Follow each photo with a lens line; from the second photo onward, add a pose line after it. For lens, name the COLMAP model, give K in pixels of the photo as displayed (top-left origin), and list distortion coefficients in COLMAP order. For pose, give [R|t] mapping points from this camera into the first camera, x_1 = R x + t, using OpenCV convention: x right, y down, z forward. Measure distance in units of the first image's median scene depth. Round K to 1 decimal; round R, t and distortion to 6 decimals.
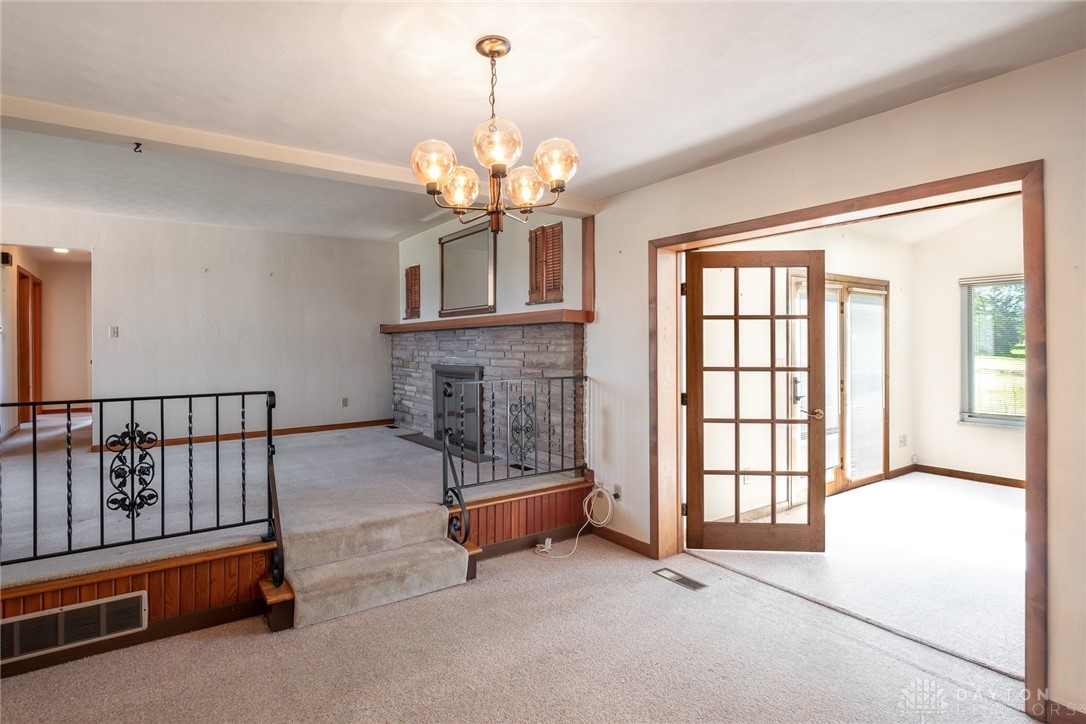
lens RADIAL K [[554.8, 0, 508.9], [0, 554.8, 344.0], [0, 0, 1]] dist [-0.006681, -0.001729]
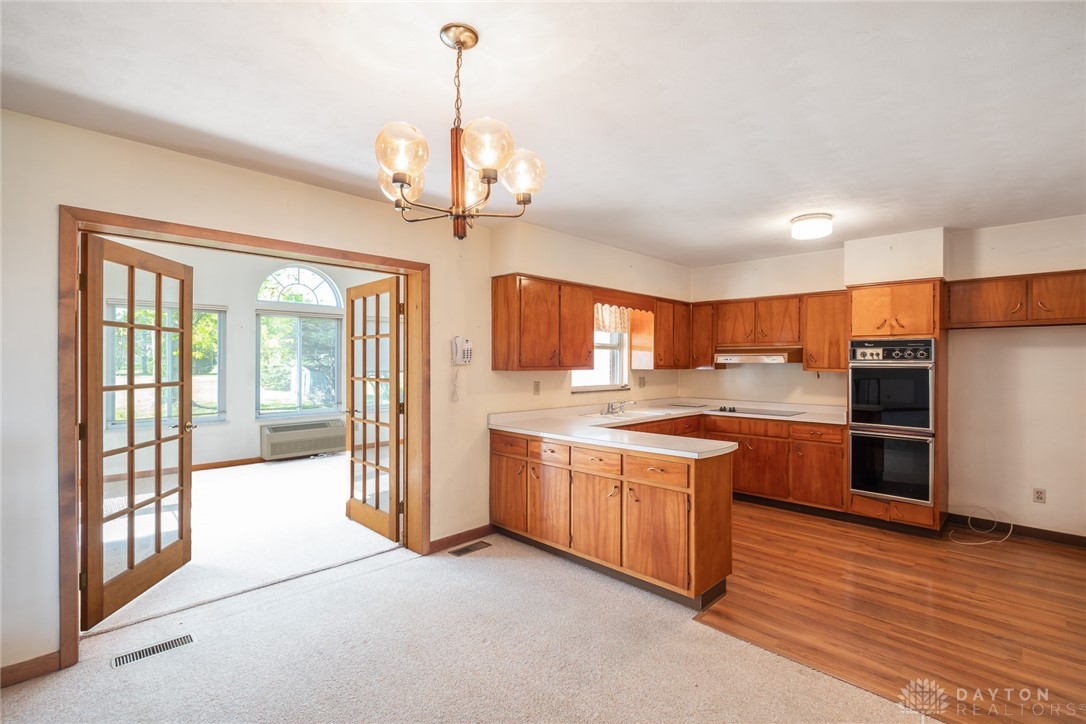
lens RADIAL K [[484.8, 0, 546.6], [0, 484.8, 363.0], [0, 0, 1]] dist [-0.003131, 0.000283]
pose [[-0.192986, -0.002277, 0.981199, -0.557309], [-0.003782, 0.999992, 0.001577, 0.005906], [-0.981194, -0.003407, -0.192993, 0.662319]]
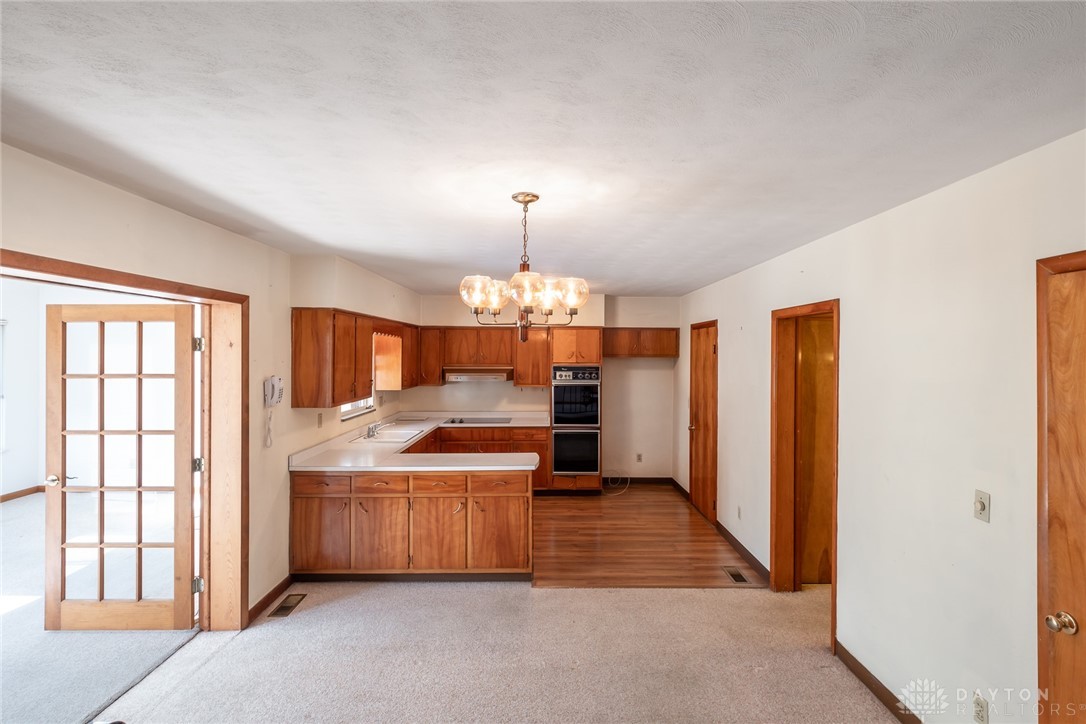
lens RADIAL K [[511.8, 0, 544.1], [0, 511.8, 354.9], [0, 0, 1]] dist [0.003143, 0.000365]
pose [[-0.827359, -0.000857, 0.561673, -0.482375], [-0.000457, 1.000000, 0.000852, -0.110272], [-0.561673, 0.000448, -0.827359, 1.283304]]
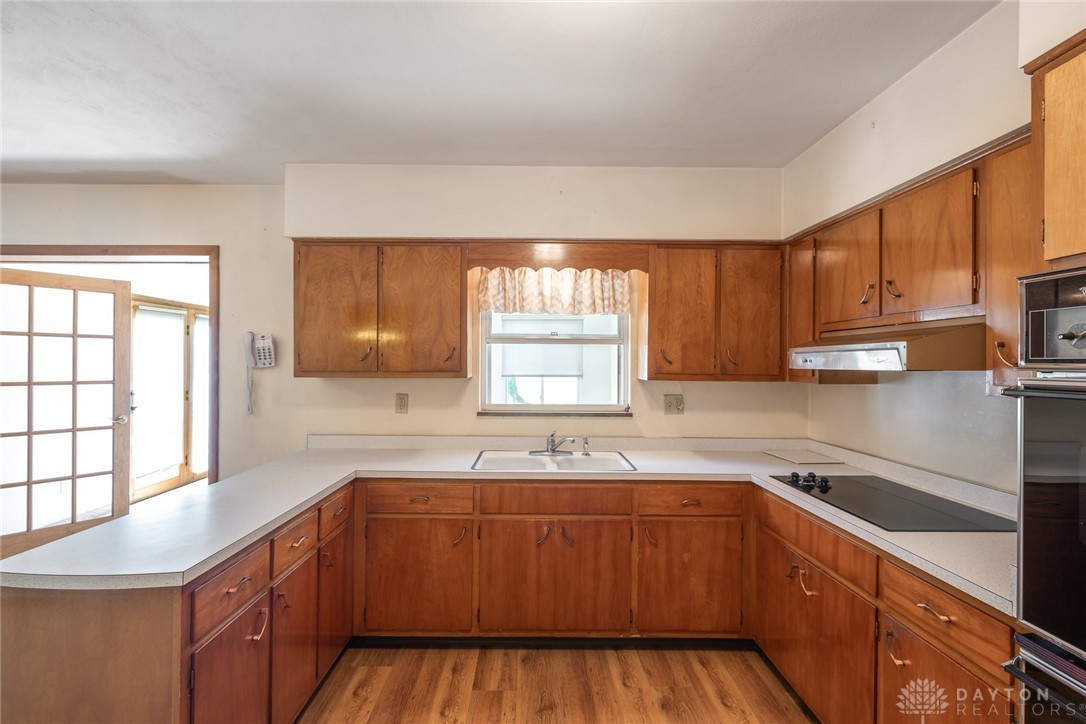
lens RADIAL K [[511.8, 0, 542.5], [0, 511.8, 359.4], [0, 0, 1]] dist [0.003143, 0.000365]
pose [[0.557376, 0.010526, 0.830193, 0.186308], [-0.007583, 0.999942, -0.007587, -0.000046], [-0.830225, -0.002066, 0.557424, -0.438845]]
